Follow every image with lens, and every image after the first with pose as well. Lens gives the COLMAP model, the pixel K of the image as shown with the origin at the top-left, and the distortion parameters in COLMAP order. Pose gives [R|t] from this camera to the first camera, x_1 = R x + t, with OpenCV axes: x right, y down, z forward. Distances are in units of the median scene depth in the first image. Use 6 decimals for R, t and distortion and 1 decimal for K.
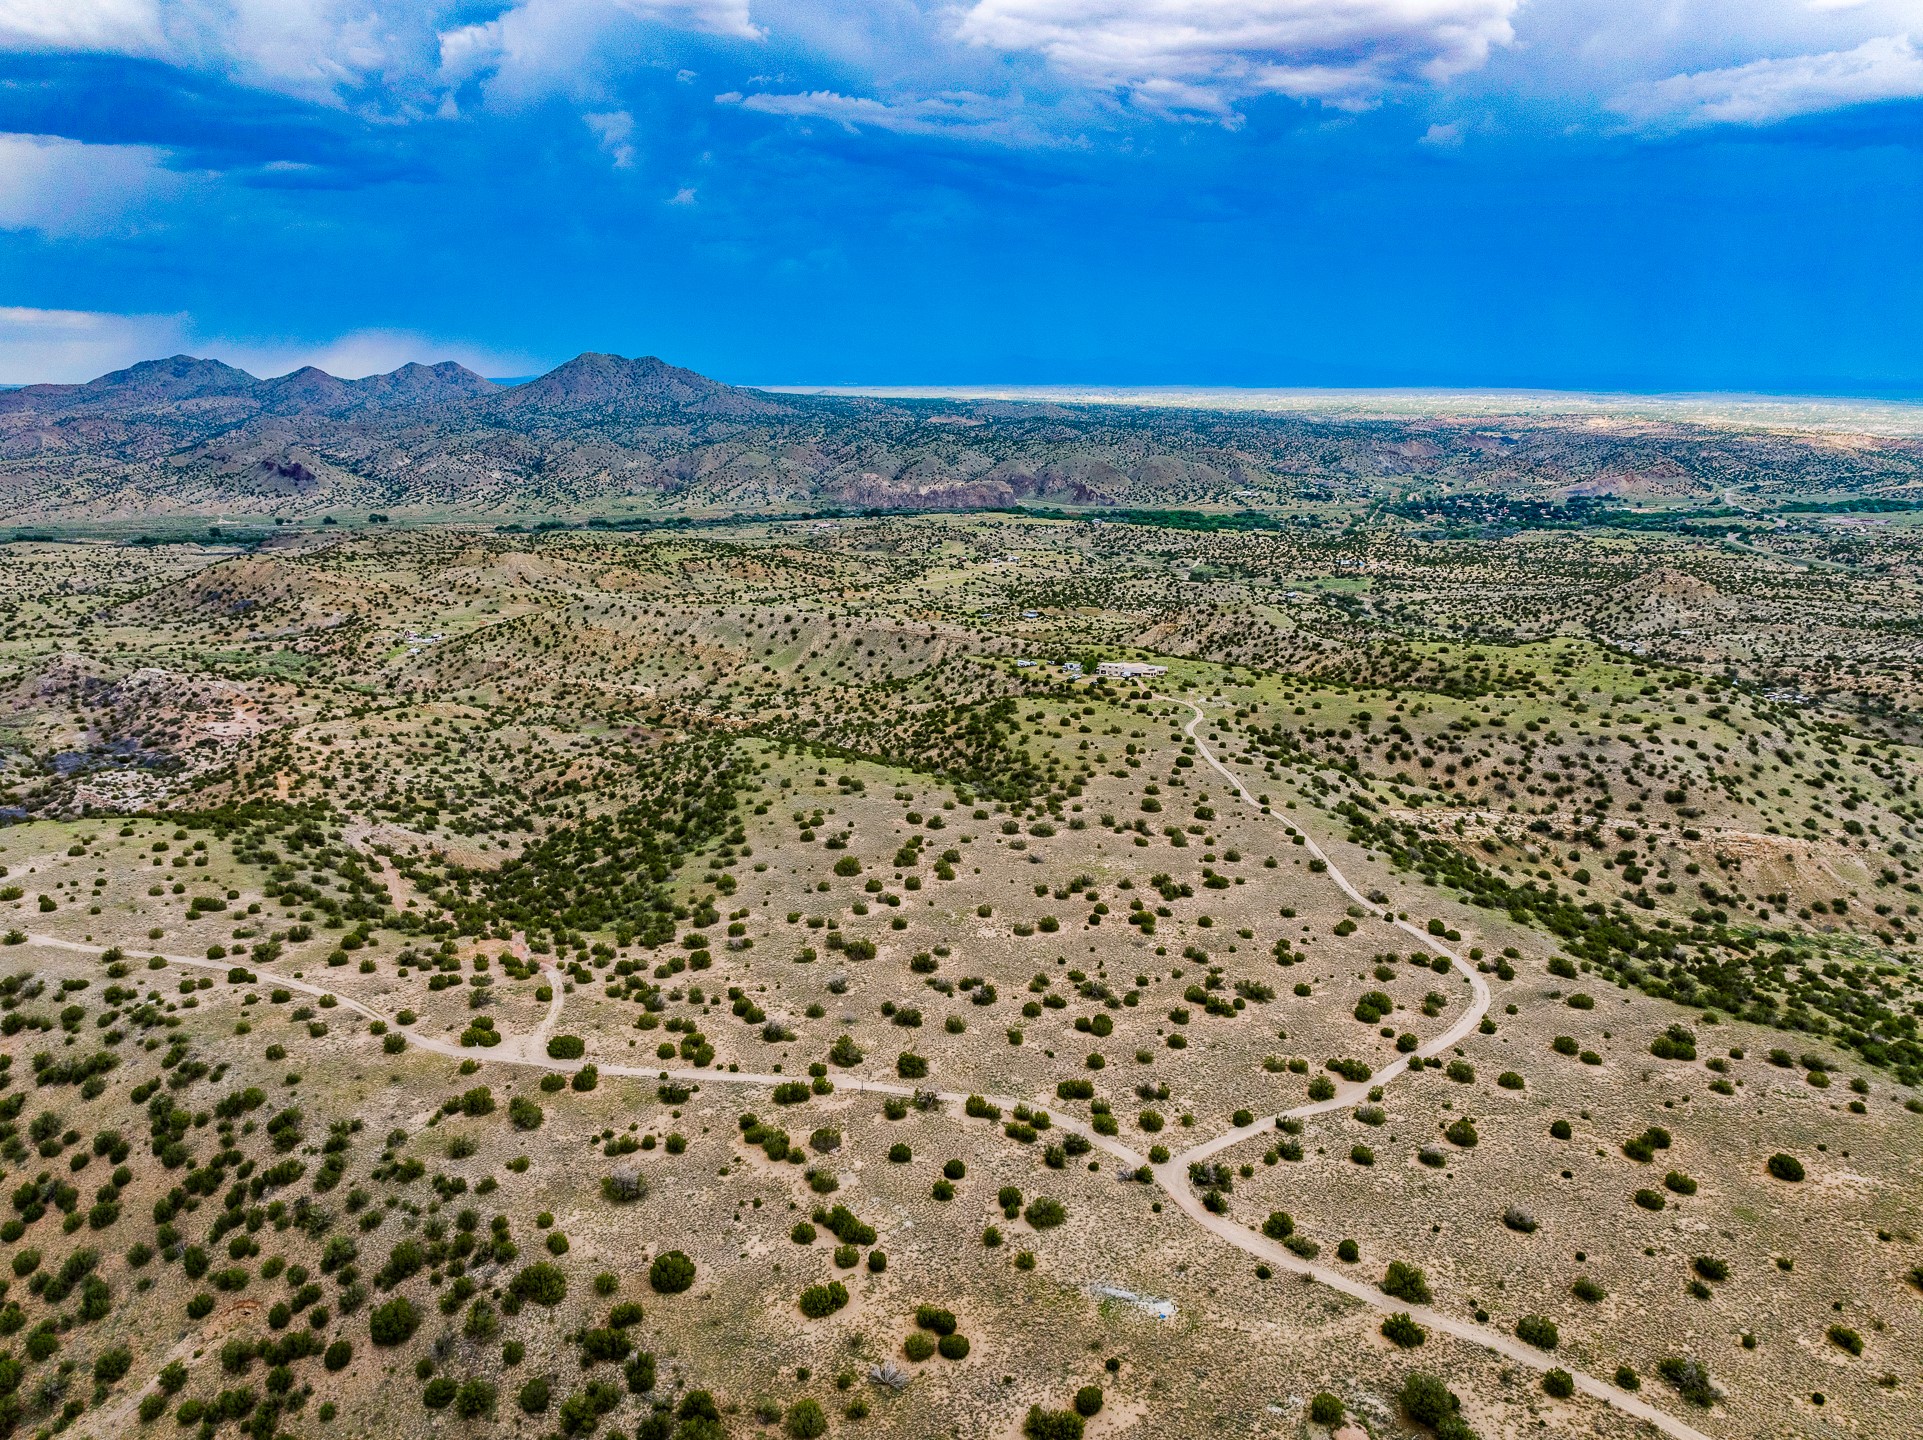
lens RADIAL K [[1336.2, 0, 995.9], [0, 1336.2, 705.0], [0, 0, 1]] dist [-0.035055, -0.003619]
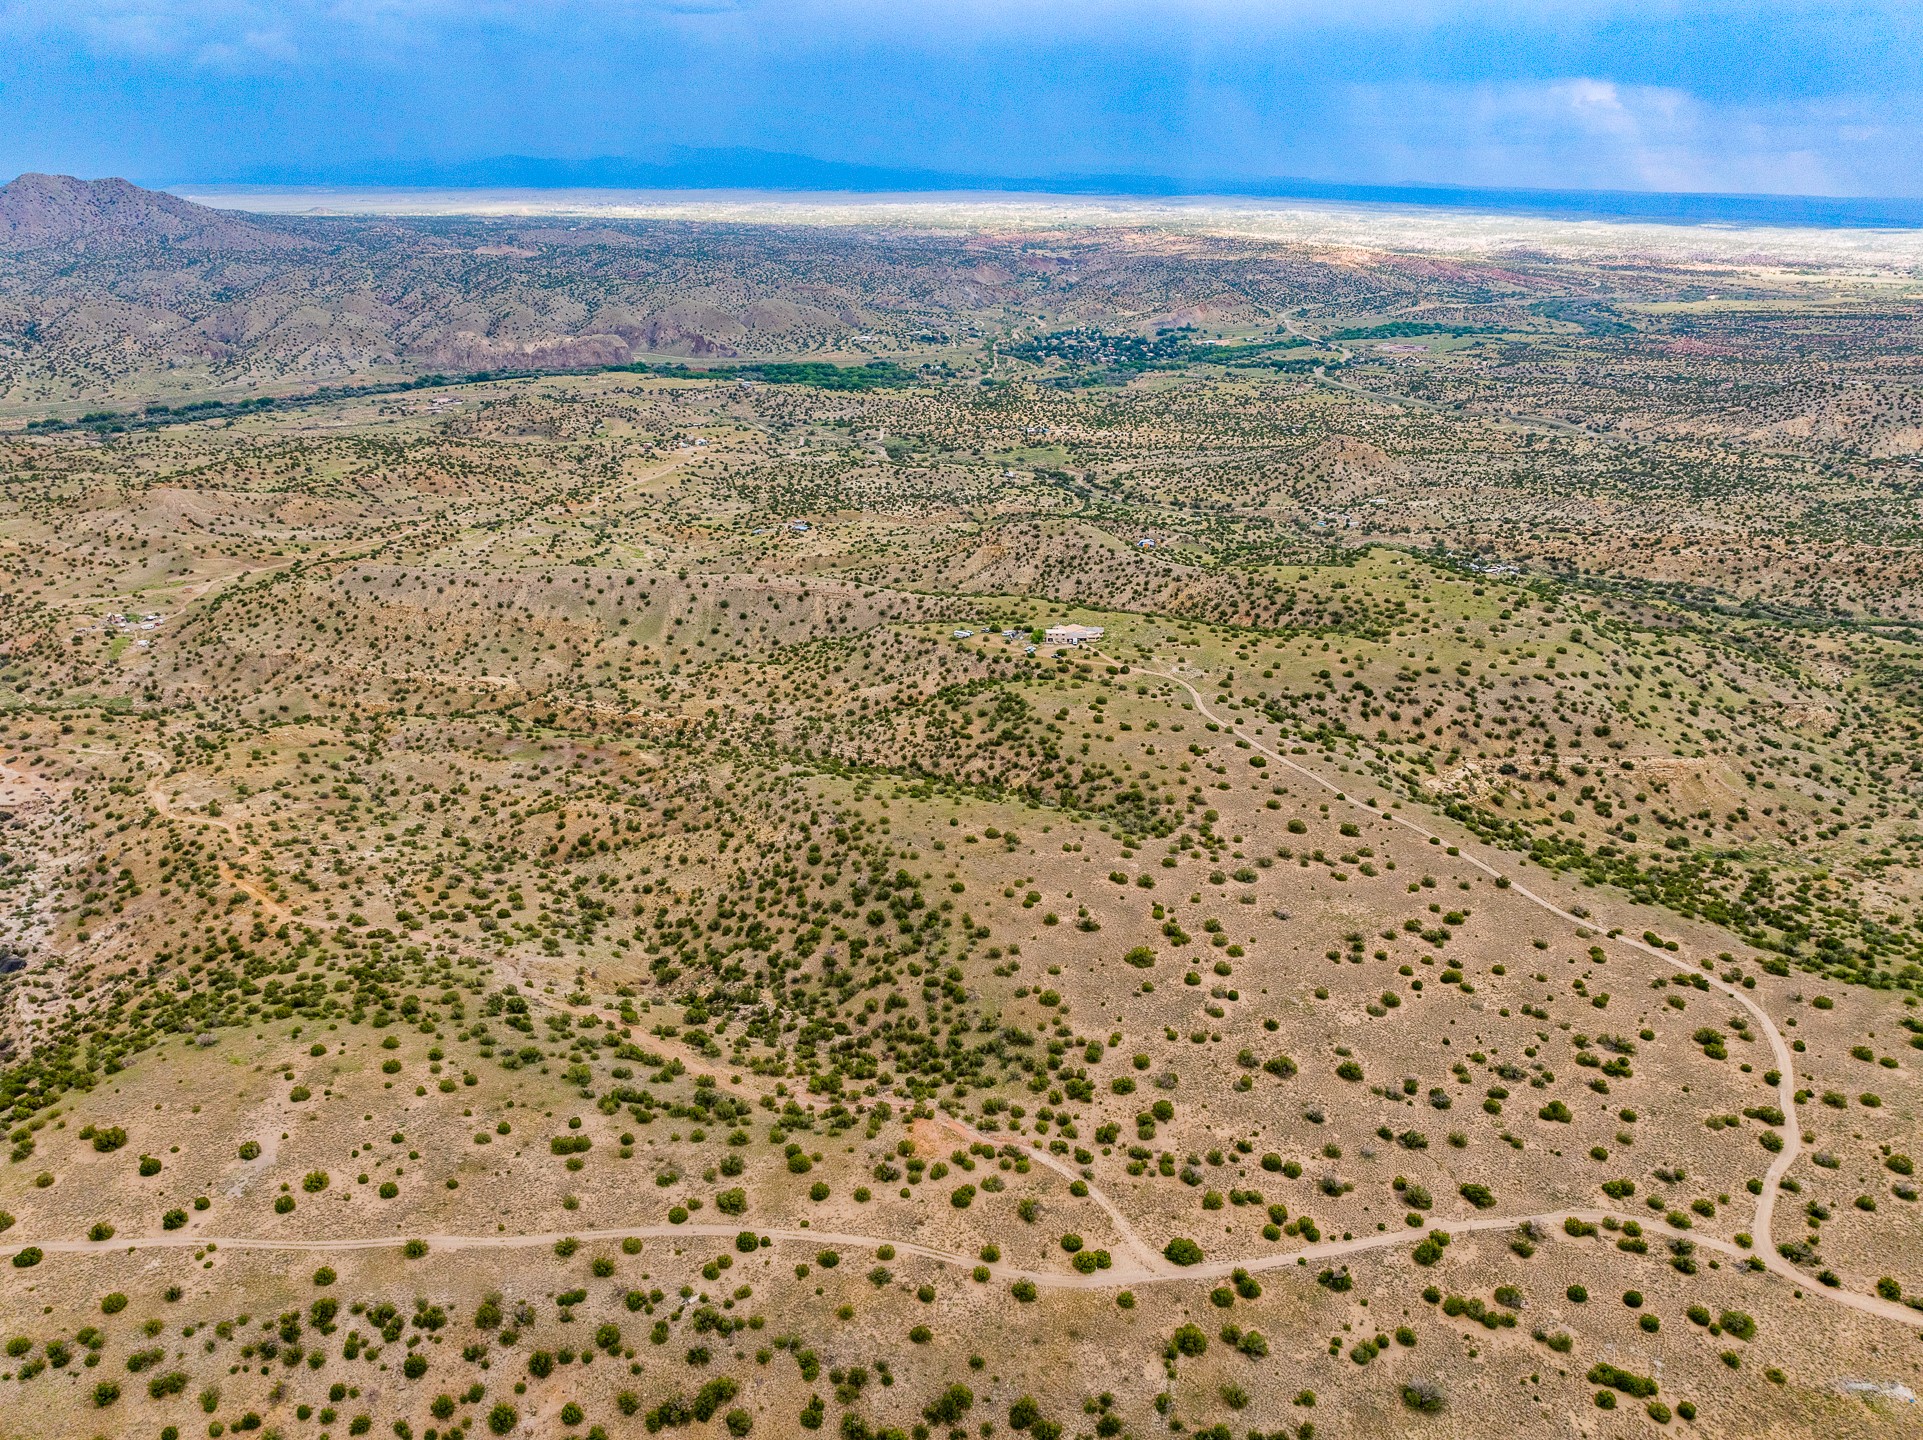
lens RADIAL K [[1336.2, 0, 987.7], [0, 1336.2, 700.5], [0, 0, 1]] dist [-0.035055, -0.003619]
pose [[0.942060, -0.115280, 0.315013, -0.224963], [0.071822, 0.986633, 0.146275, -0.101165], [-0.327665, -0.115175, 0.937747, 0.034666]]
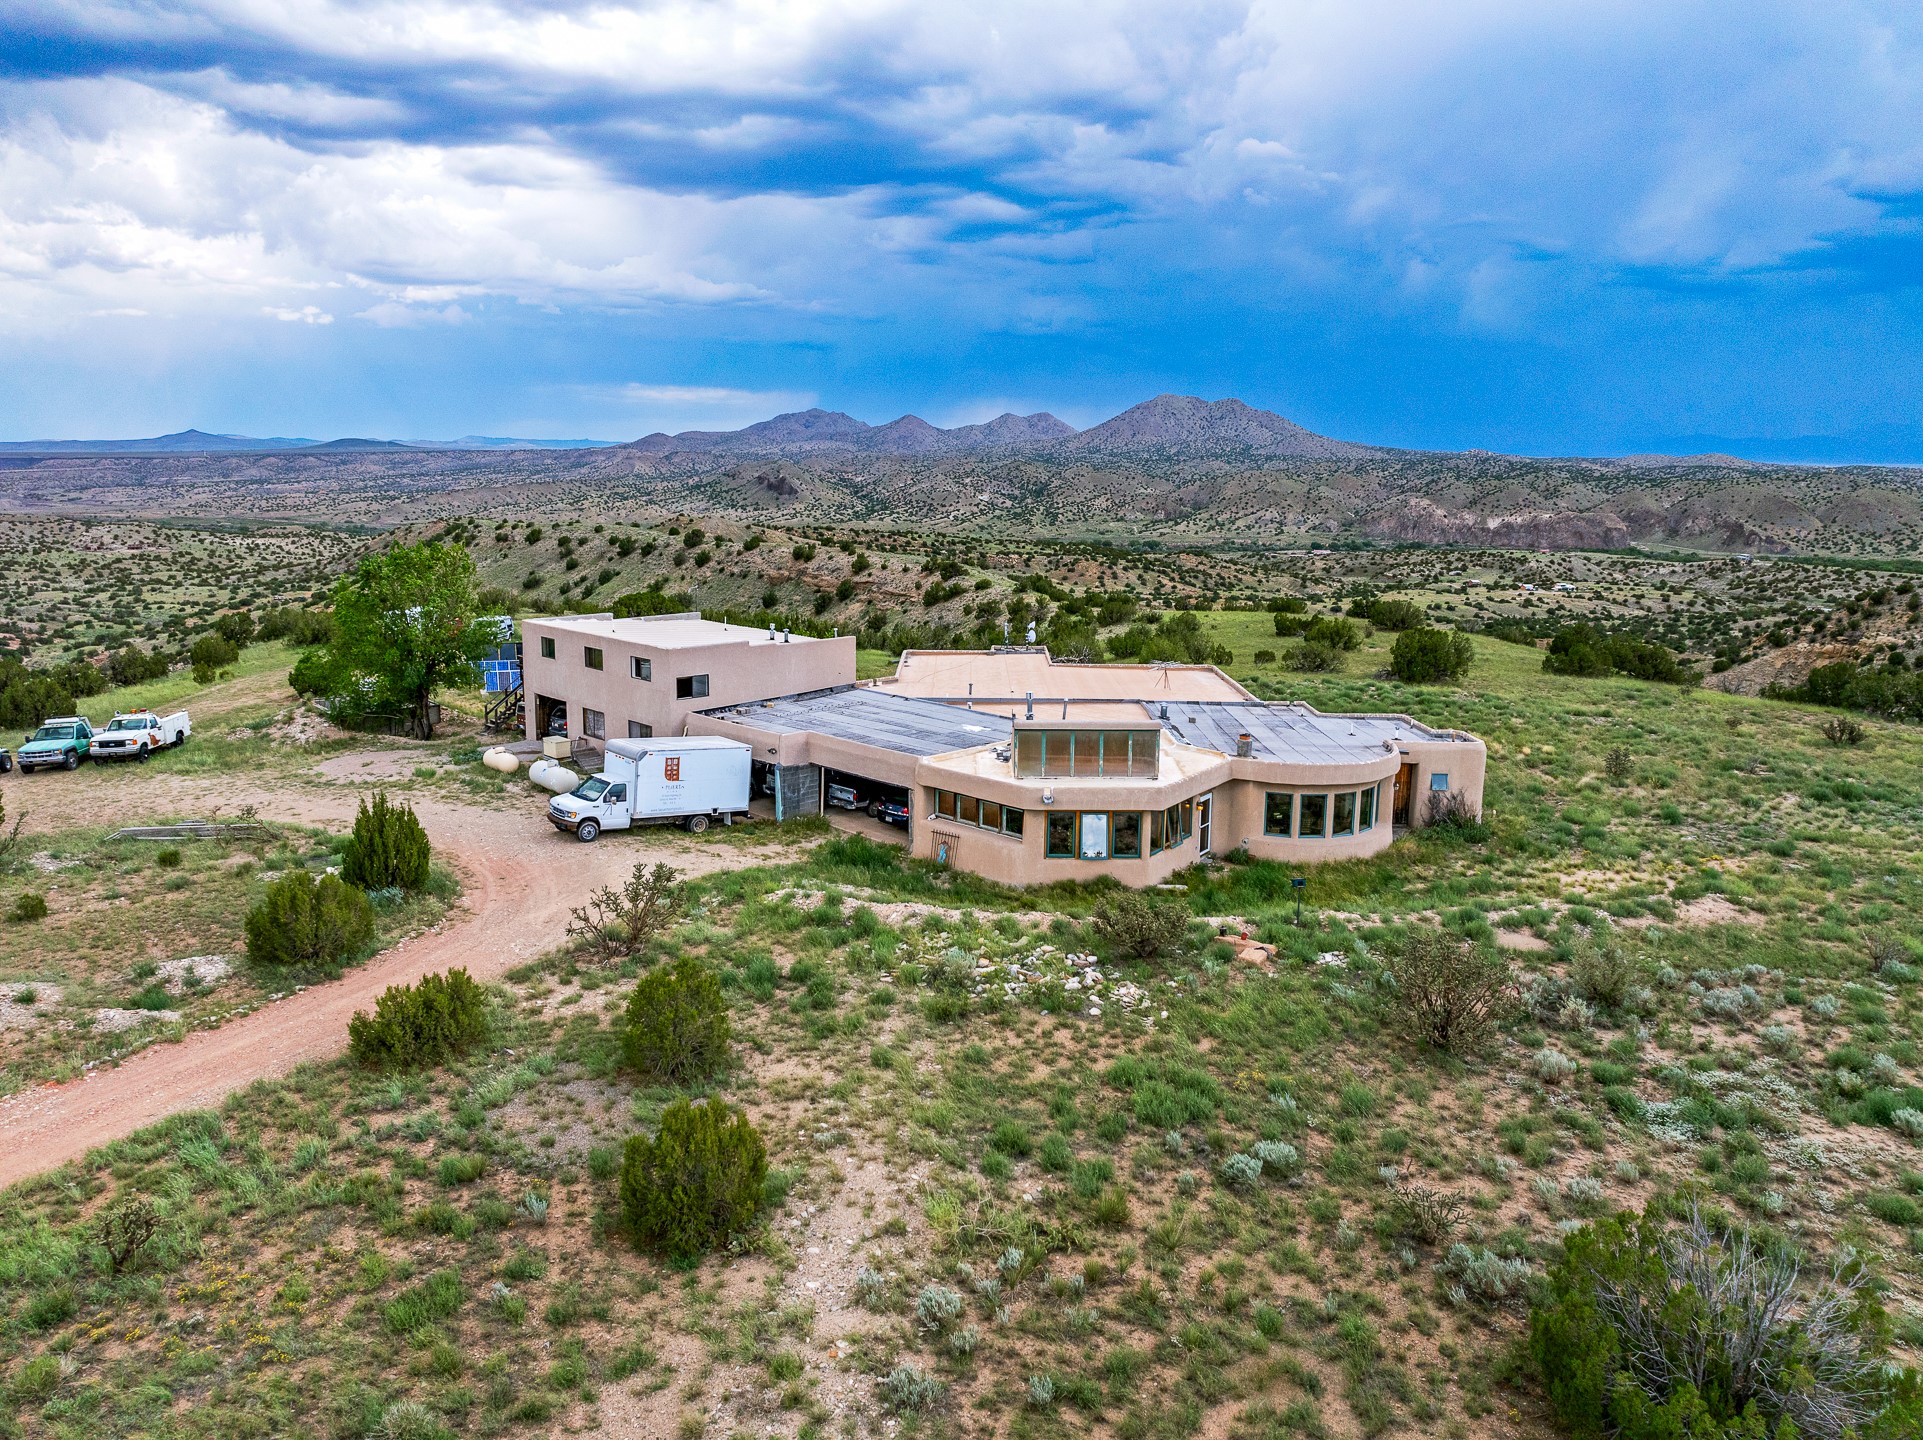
lens RADIAL K [[1336.2, 0, 978.1], [0, 1336.2, 707.2], [0, 0, 1]] dist [-0.035055, -0.003619]
pose [[0.887496, 0.083389, -0.453208, 0.104670], [-0.109598, 0.993466, -0.031827, -0.019648], [0.447593, 0.077917, 0.890837, 0.719974]]
